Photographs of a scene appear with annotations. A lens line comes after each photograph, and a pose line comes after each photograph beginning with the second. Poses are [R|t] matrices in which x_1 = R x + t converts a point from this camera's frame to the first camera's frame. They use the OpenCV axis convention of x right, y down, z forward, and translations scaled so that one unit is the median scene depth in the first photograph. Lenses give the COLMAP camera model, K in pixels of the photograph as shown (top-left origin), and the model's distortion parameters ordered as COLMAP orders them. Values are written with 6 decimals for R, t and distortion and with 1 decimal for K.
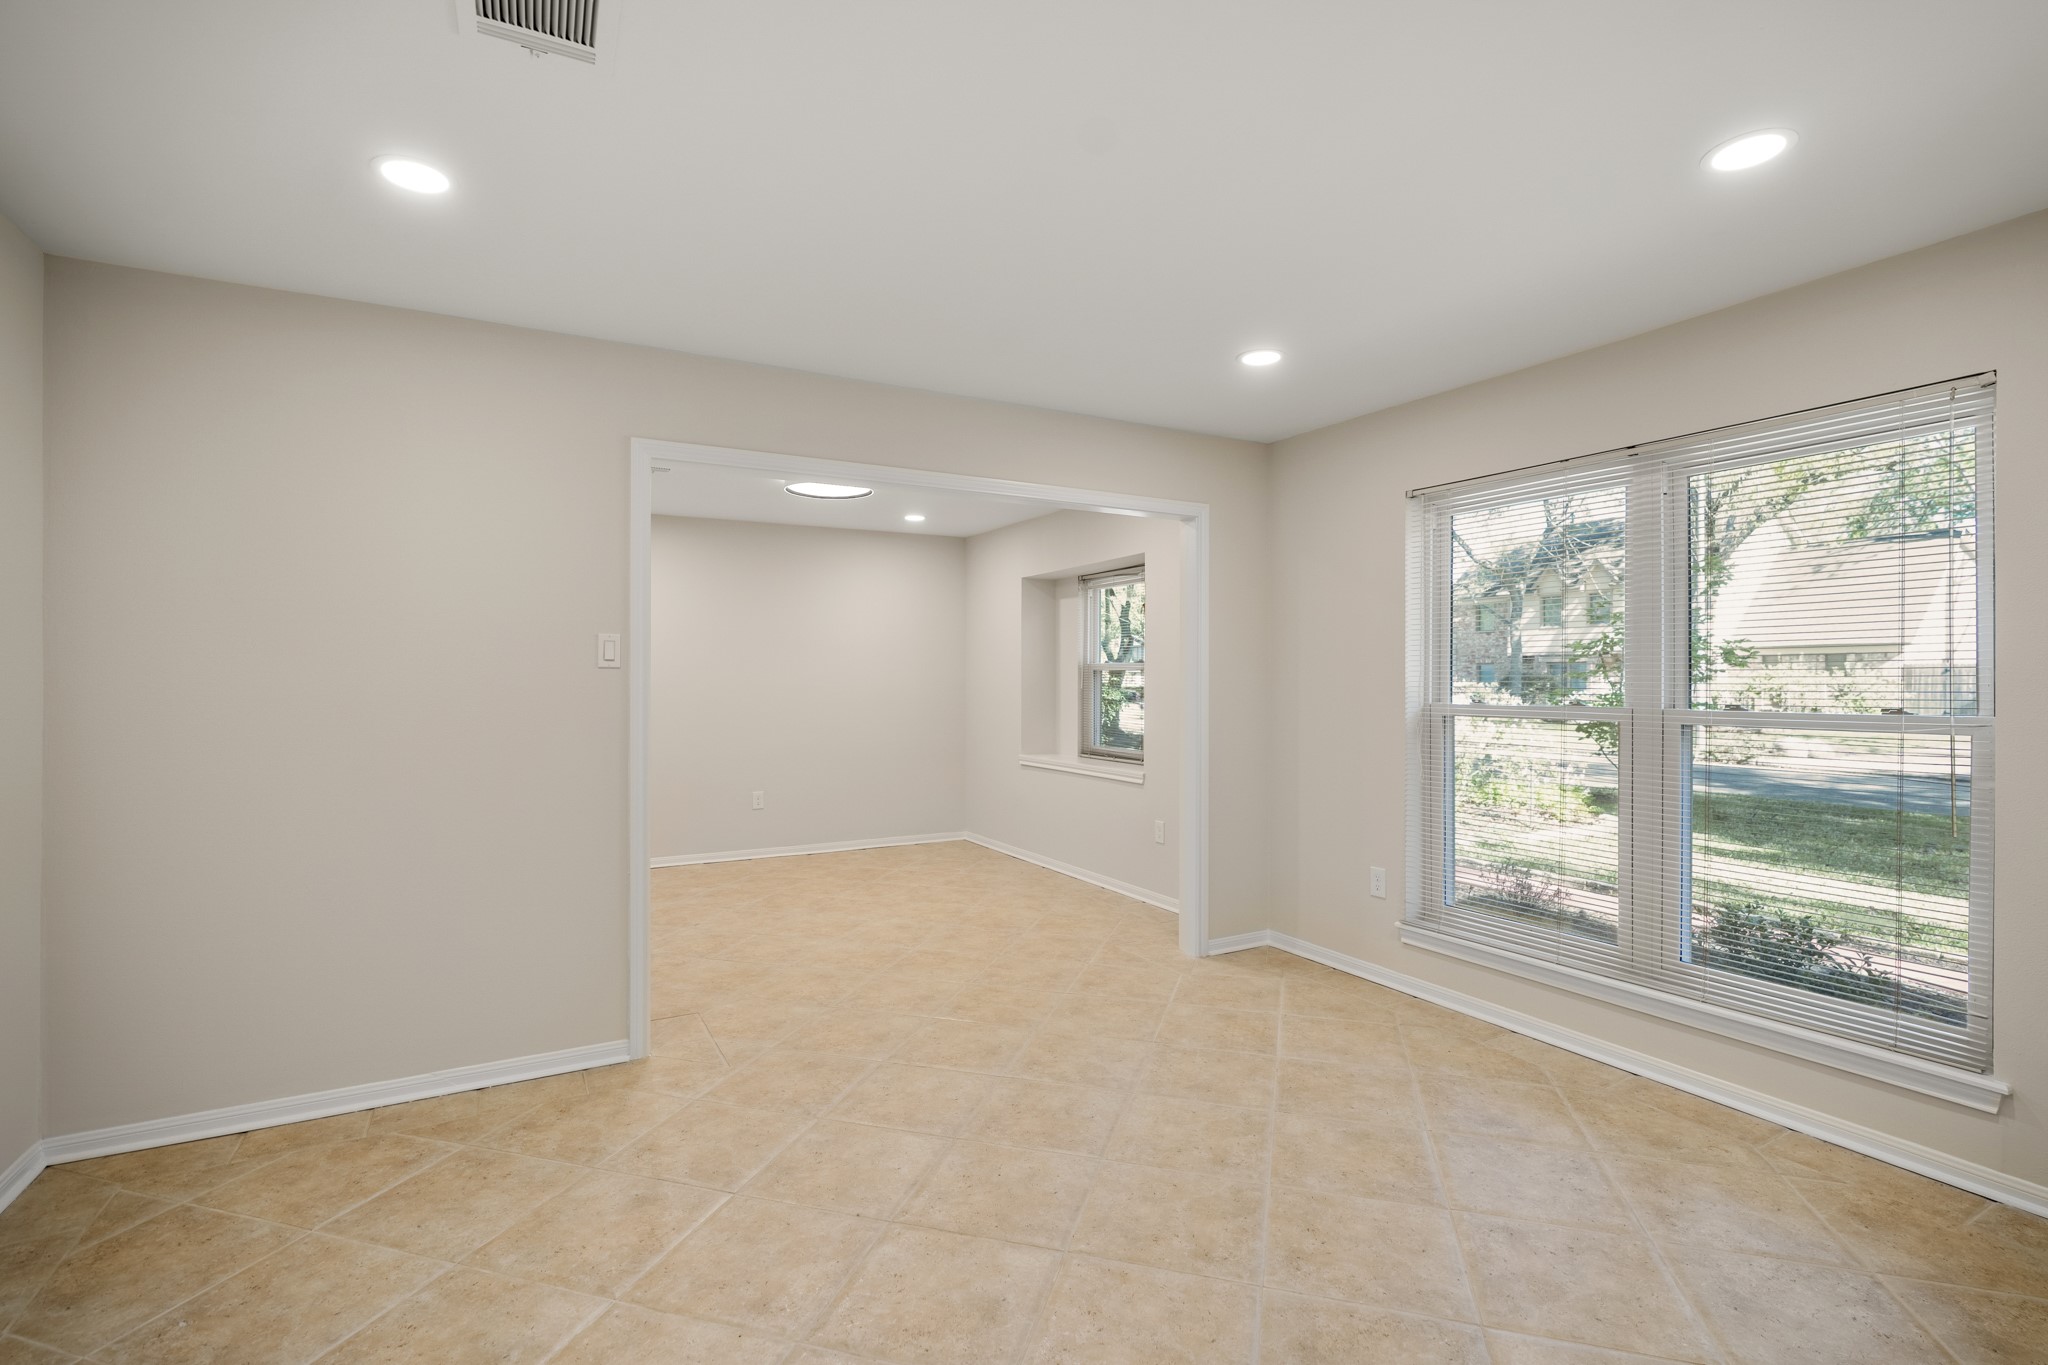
lens RADIAL K [[945.9, 0, 1019.0], [0, 945.9, 679.0], [0, 0, 1]] dist [-0.010168, 0.002256]
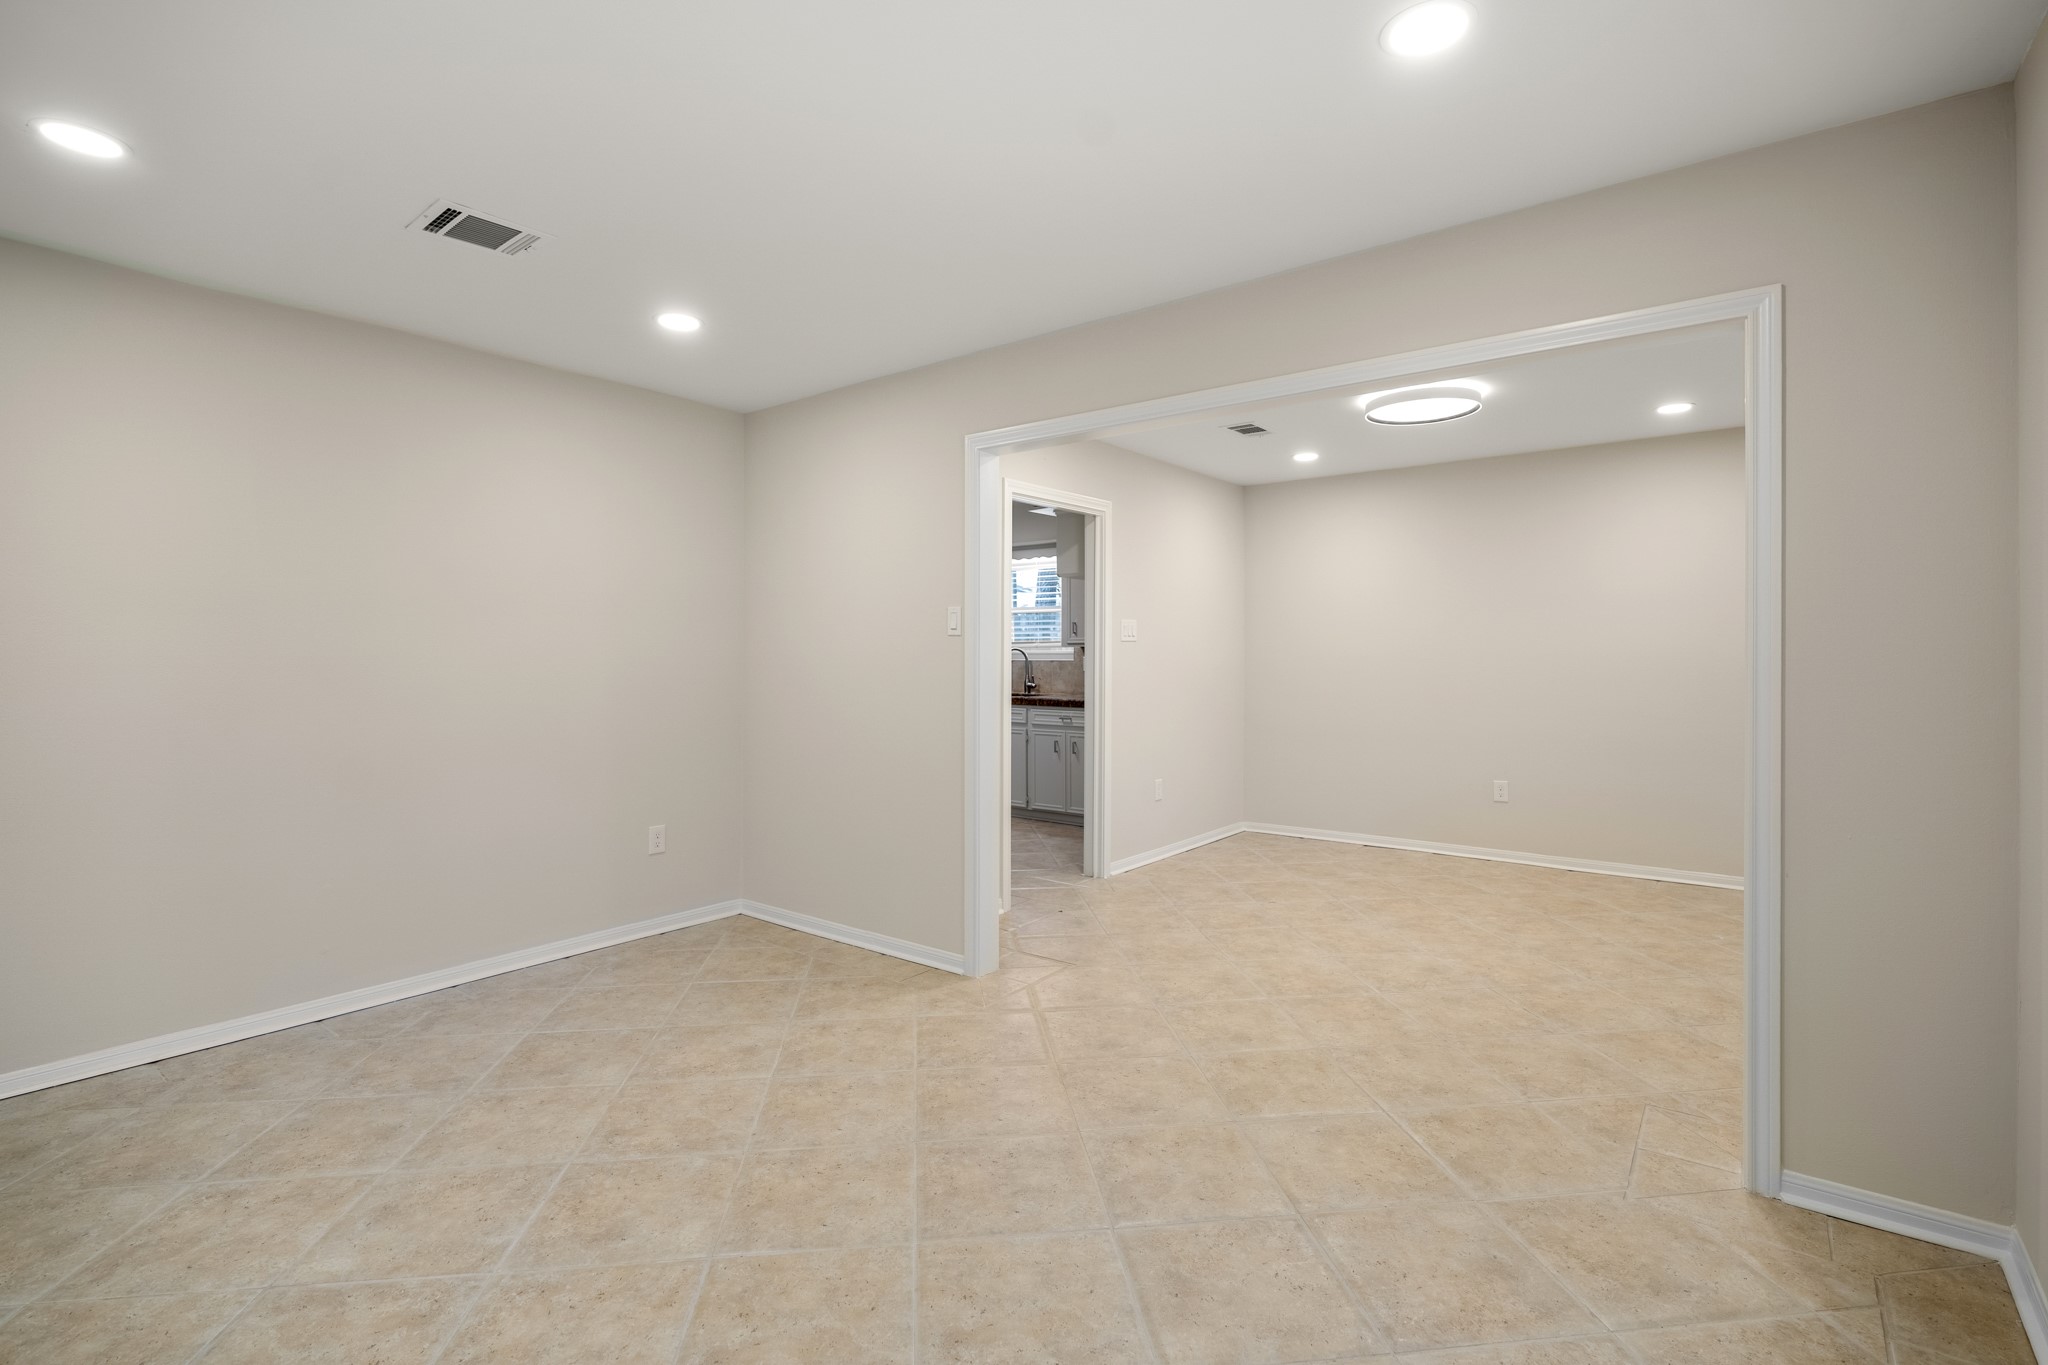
lens RADIAL K [[945.9, 0, 1028.0], [0, 945.9, 686.1], [0, 0, 1]] dist [-0.010168, 0.002256]
pose [[0.394354, 0.033234, -0.918357, 0.677303], [0.003538, 0.999284, 0.037682, 0.006577], [0.918952, -0.018109, 0.393954, 0.626047]]
